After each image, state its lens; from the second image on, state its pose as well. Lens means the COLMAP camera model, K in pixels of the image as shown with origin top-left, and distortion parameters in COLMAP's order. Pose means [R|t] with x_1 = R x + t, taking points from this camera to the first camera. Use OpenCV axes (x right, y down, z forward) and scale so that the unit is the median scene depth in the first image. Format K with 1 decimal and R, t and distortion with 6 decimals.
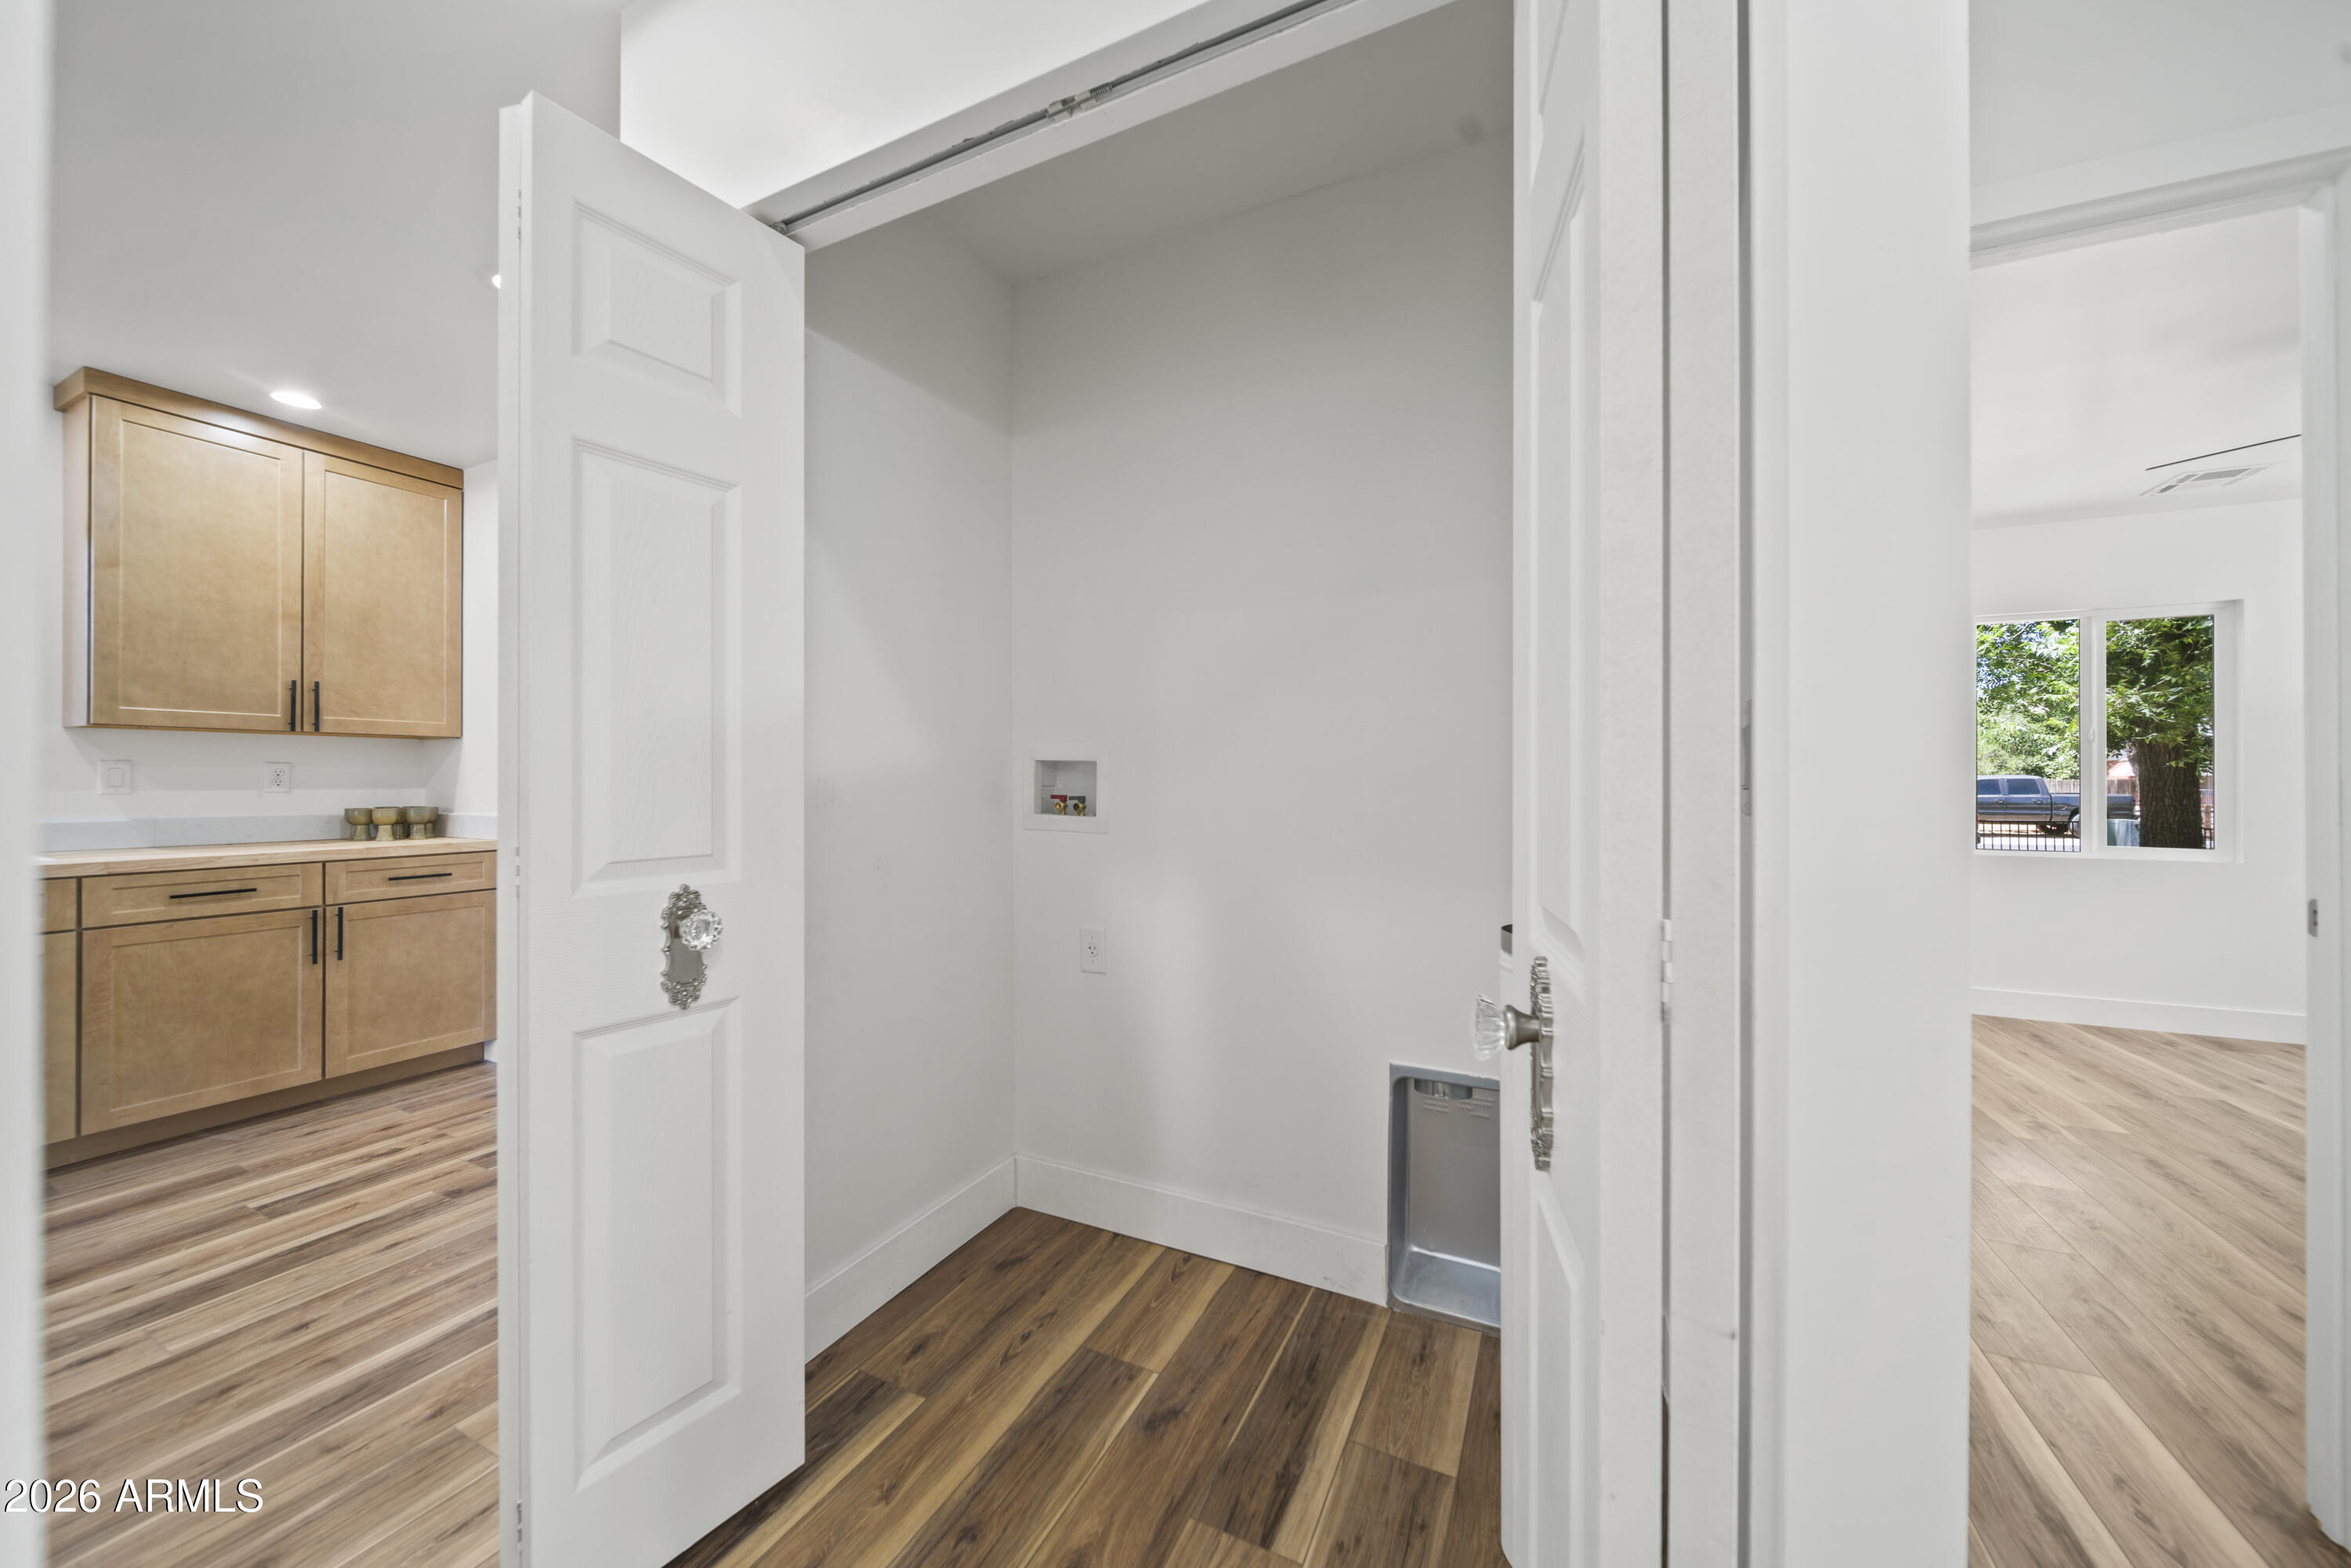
lens RADIAL K [[826.5, 0, 1172.5], [0, 826.5, 777.8], [0, 0, 1]] dist [-0.002422, -0.000900]
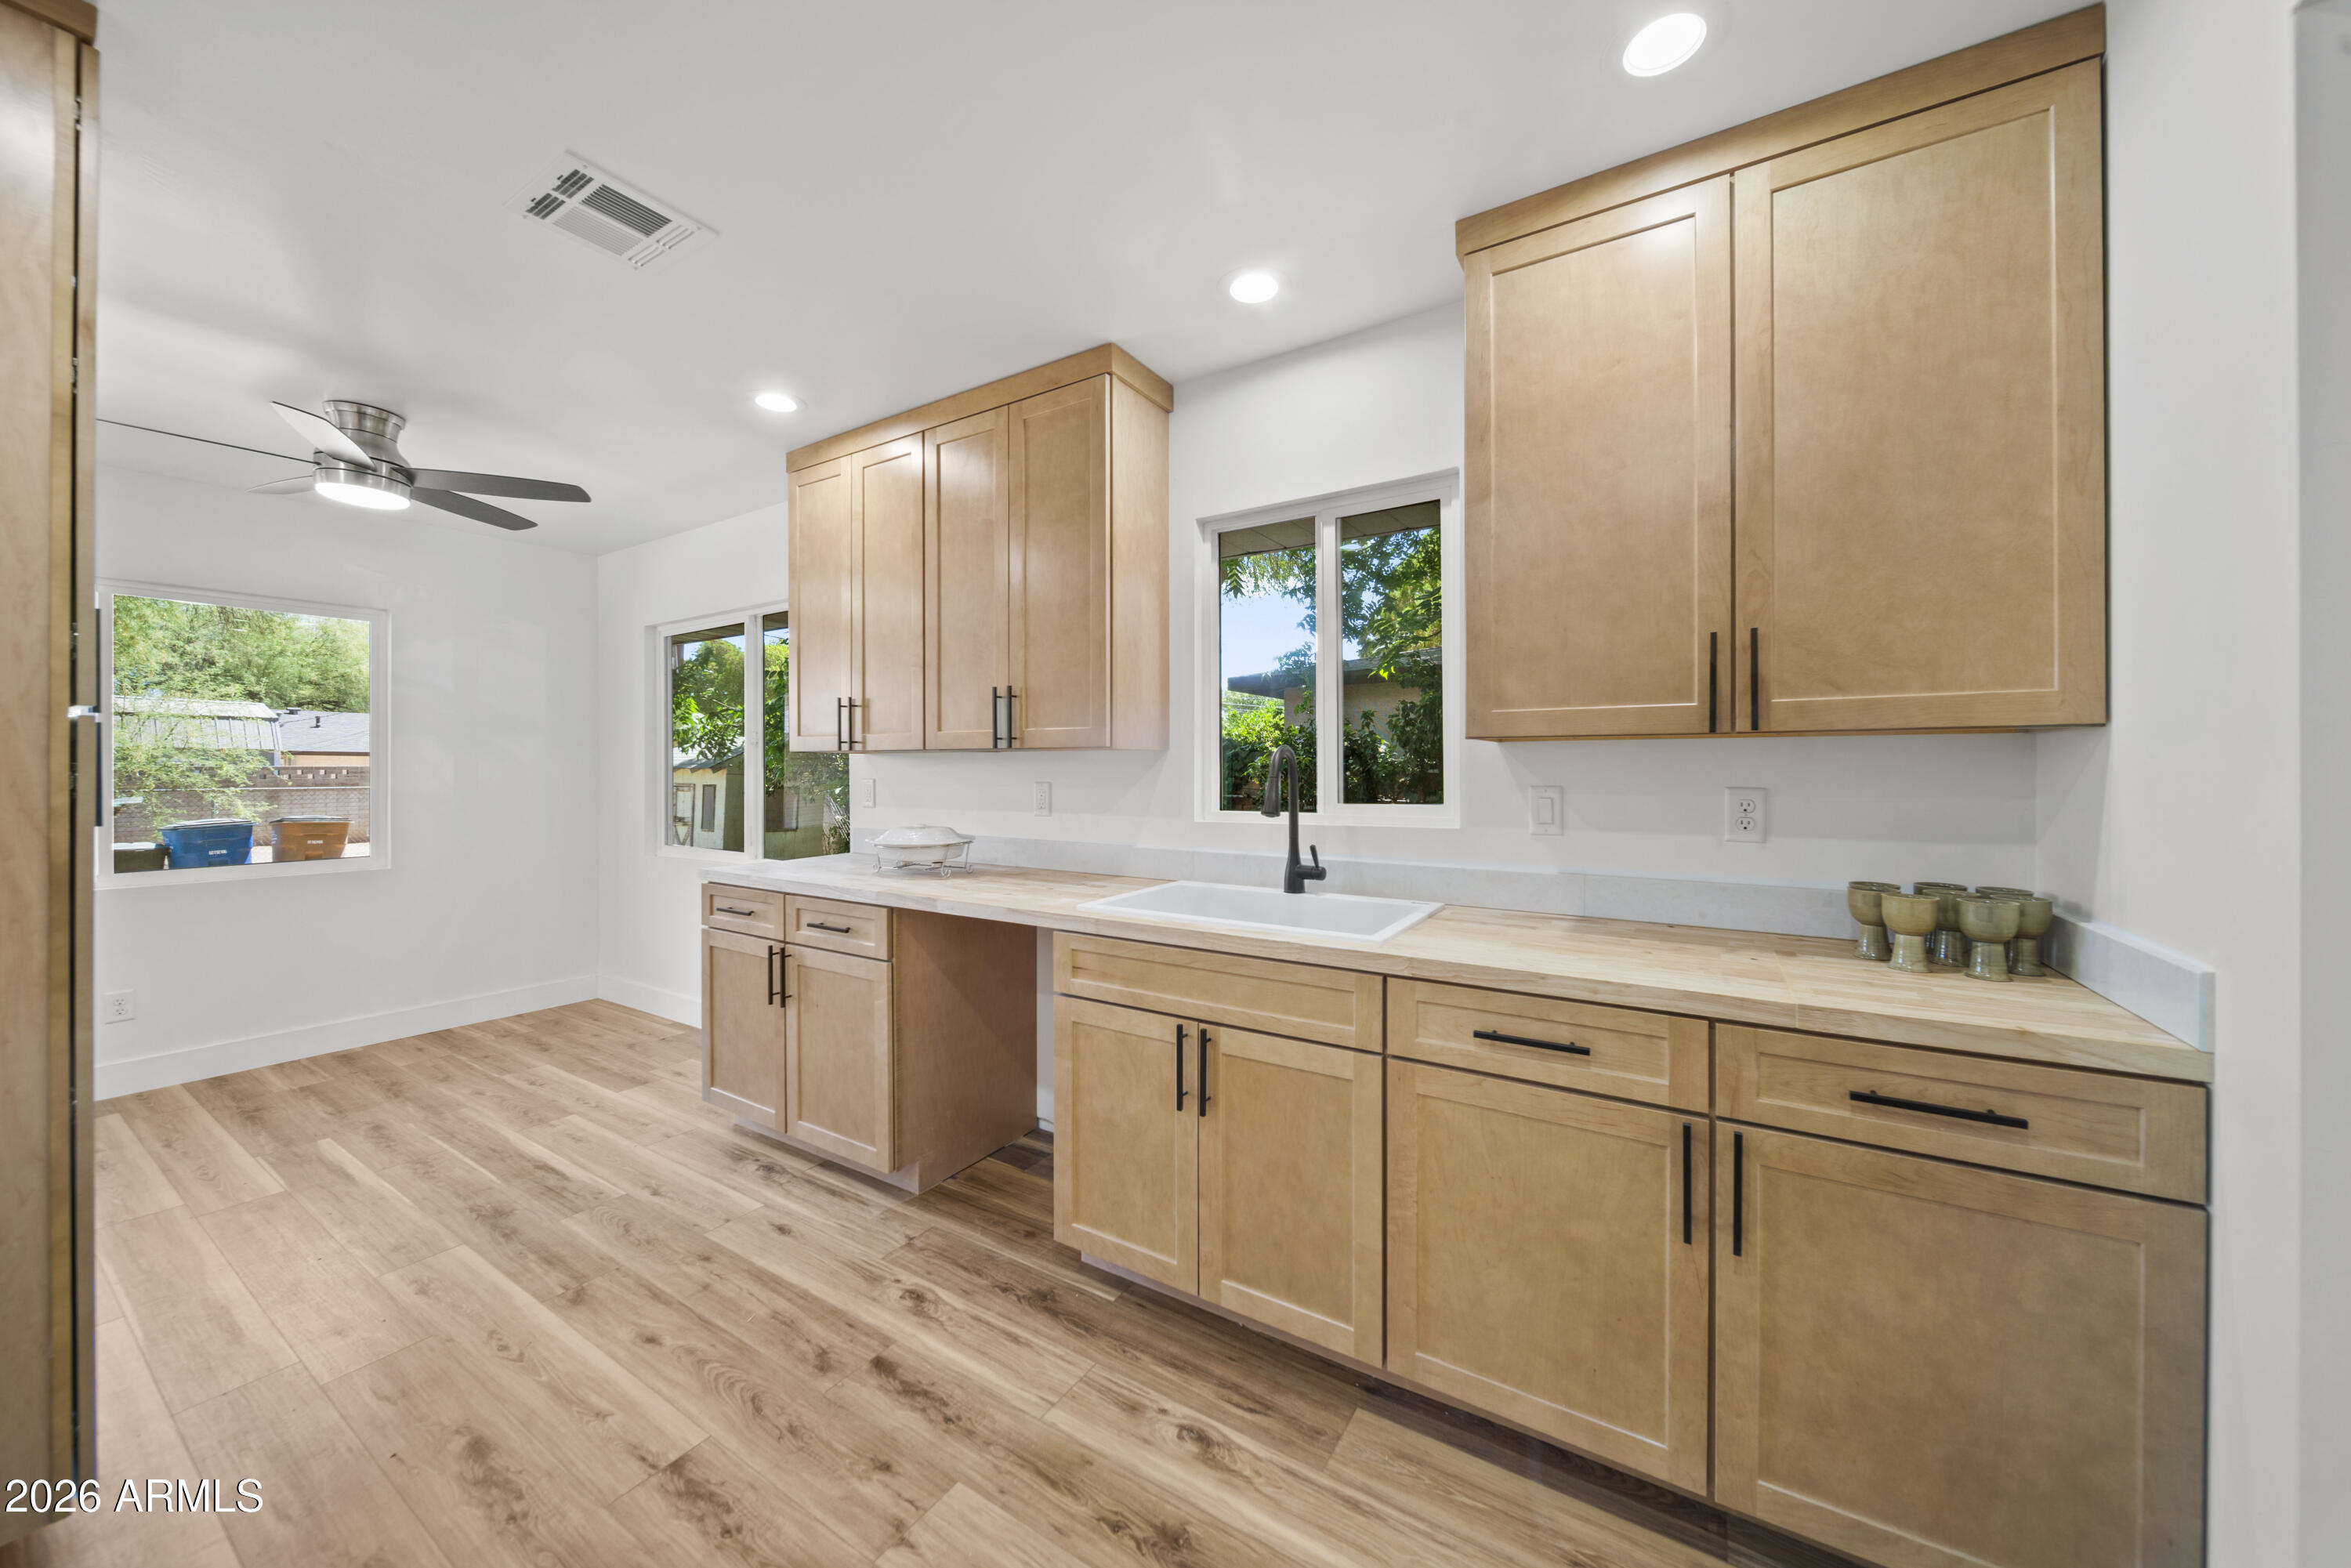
lens RADIAL K [[826.5, 0, 1188.0], [0, 826.5, 773.4], [0, 0, 1]] dist [-0.002422, -0.000900]
pose [[-0.093157, -0.001265, -0.995651, -0.503566], [0.001340, 0.999998, -0.001396, -0.029356], [0.995651, -0.001464, -0.093155, 0.688875]]
